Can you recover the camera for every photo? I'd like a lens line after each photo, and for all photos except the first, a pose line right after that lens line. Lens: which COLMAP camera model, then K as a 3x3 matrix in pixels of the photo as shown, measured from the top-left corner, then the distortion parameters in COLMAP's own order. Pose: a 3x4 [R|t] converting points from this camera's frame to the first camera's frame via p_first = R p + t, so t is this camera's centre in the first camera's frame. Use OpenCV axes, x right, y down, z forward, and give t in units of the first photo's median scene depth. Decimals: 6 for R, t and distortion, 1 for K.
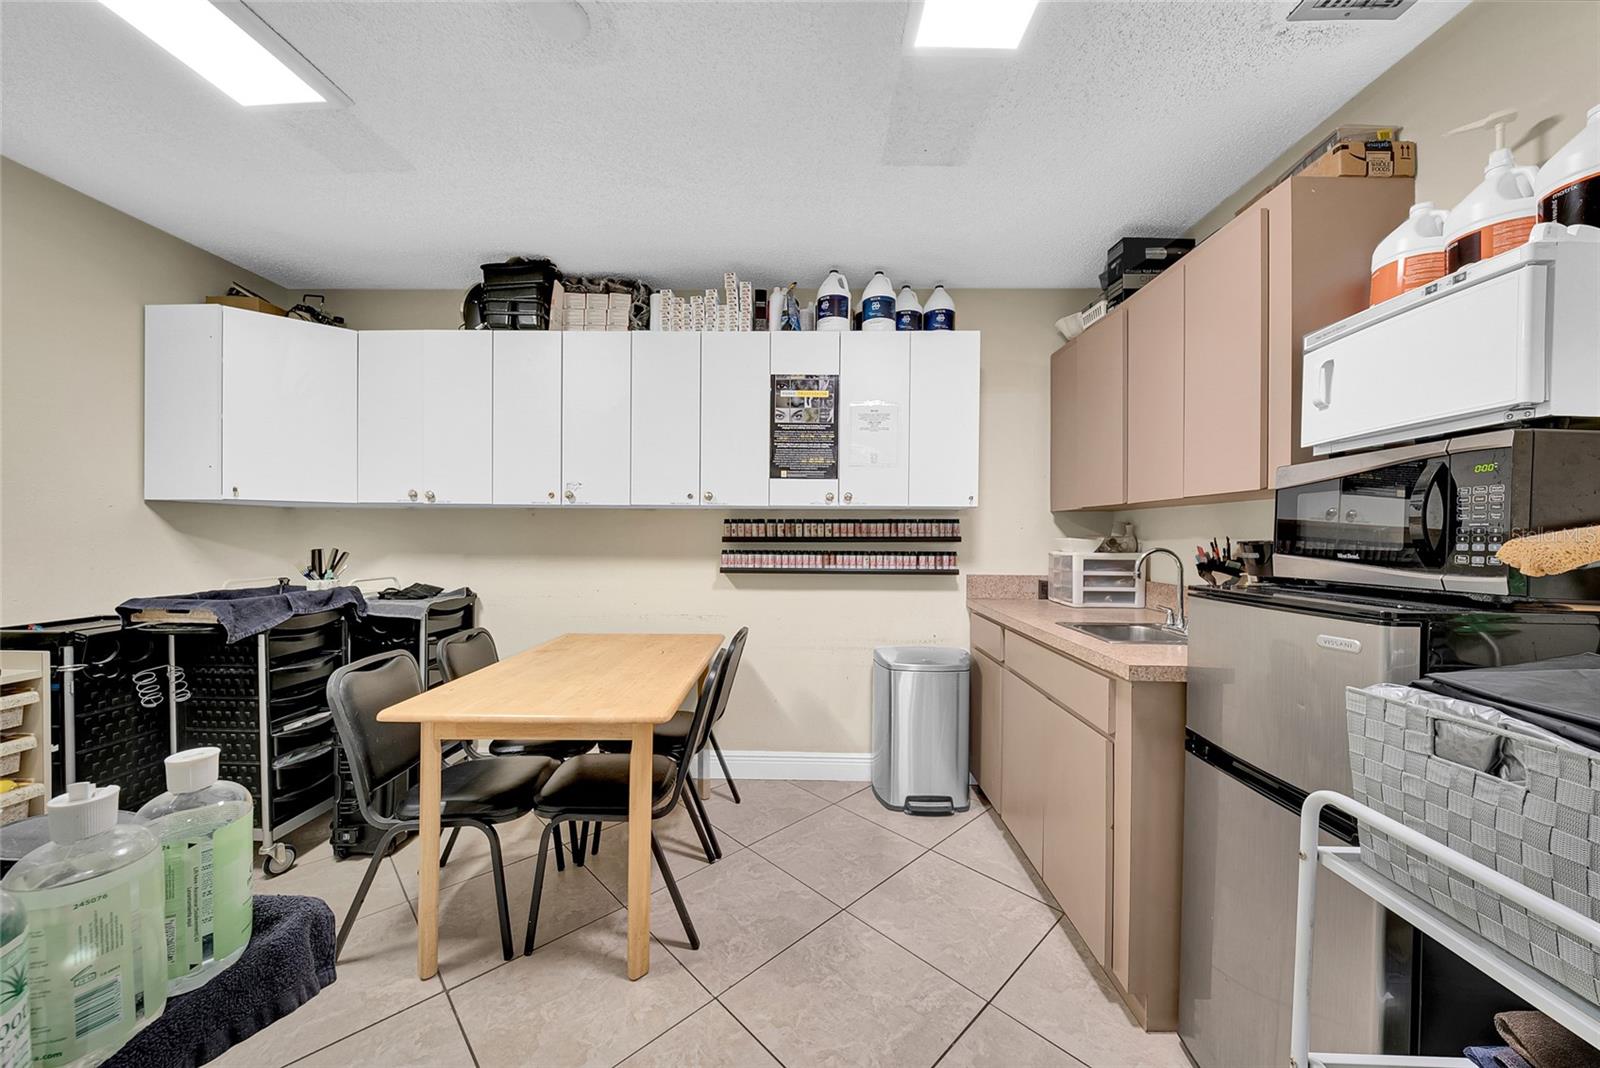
lens RADIAL K [[574.4, 0, 800.3], [0, 574.4, 542.9], [0, 0, 1]] dist [-0.005936, -0.002246]
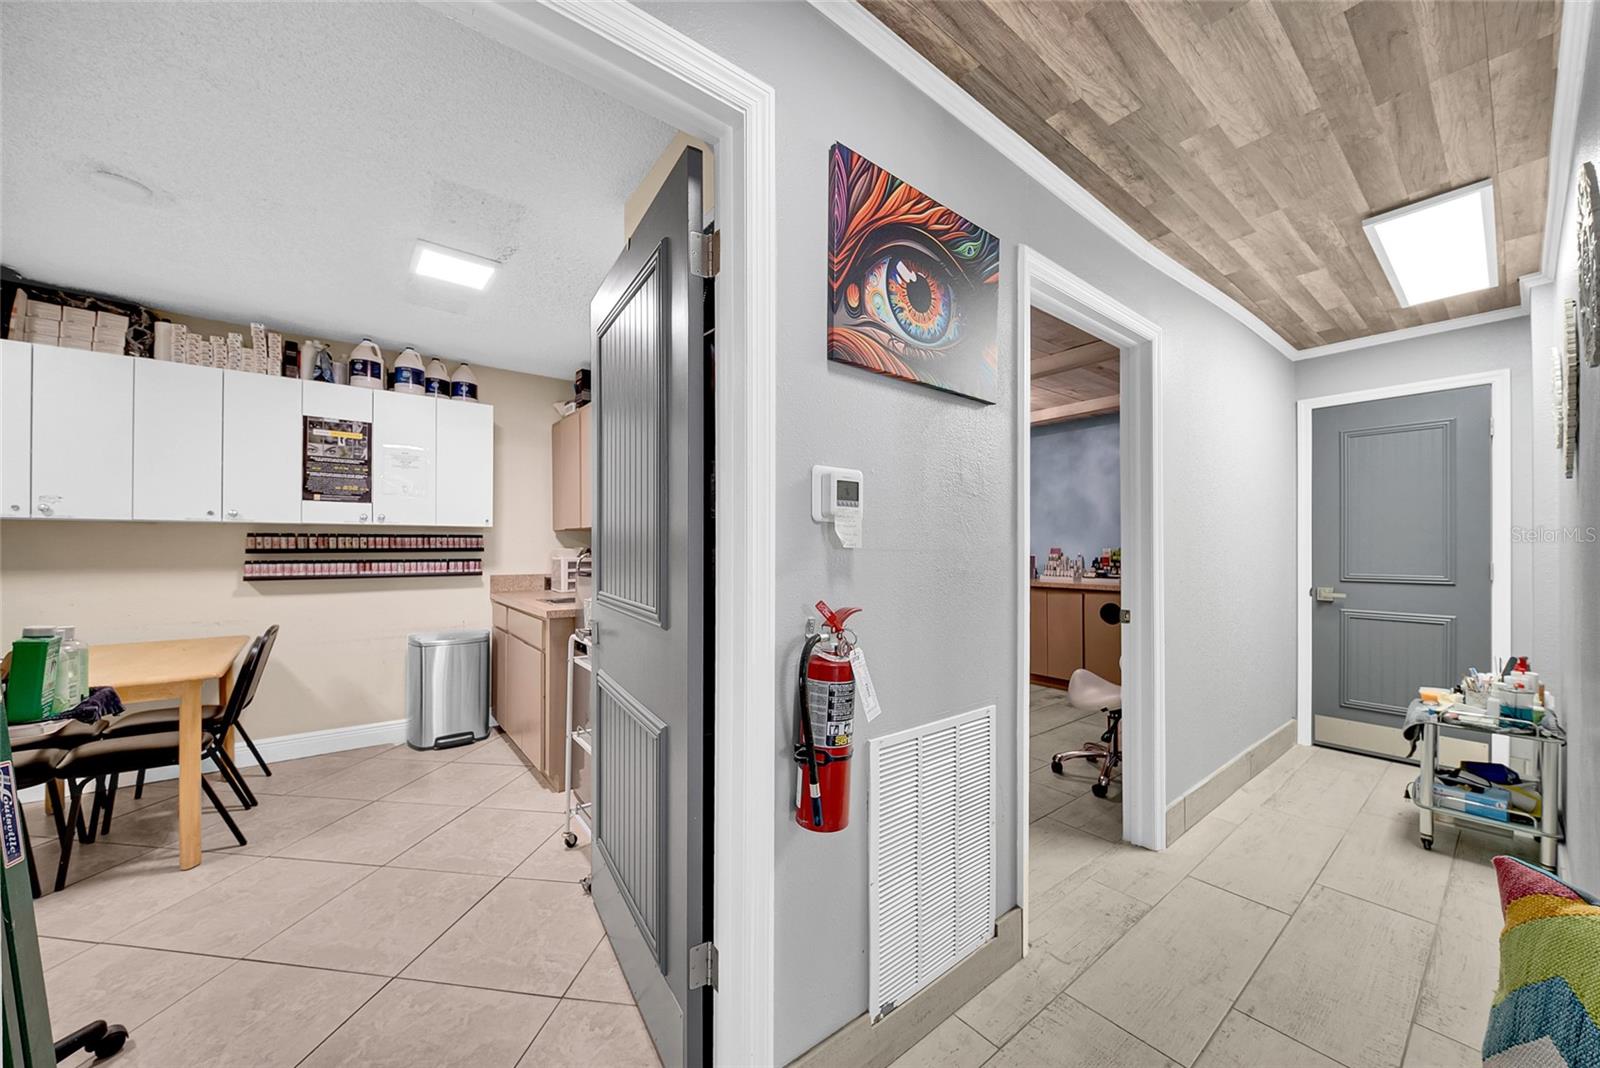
lens RADIAL K [[574.4, 0, 803.7], [0, 574.4, 548.3], [0, 0, 1]] dist [-0.005936, -0.002246]
pose [[0.769759, -0.005625, 0.638309, -0.007913], [0.011300, 0.999925, -0.004815, 0.006342], [-0.638234, 0.010919, 0.769765, -0.587910]]
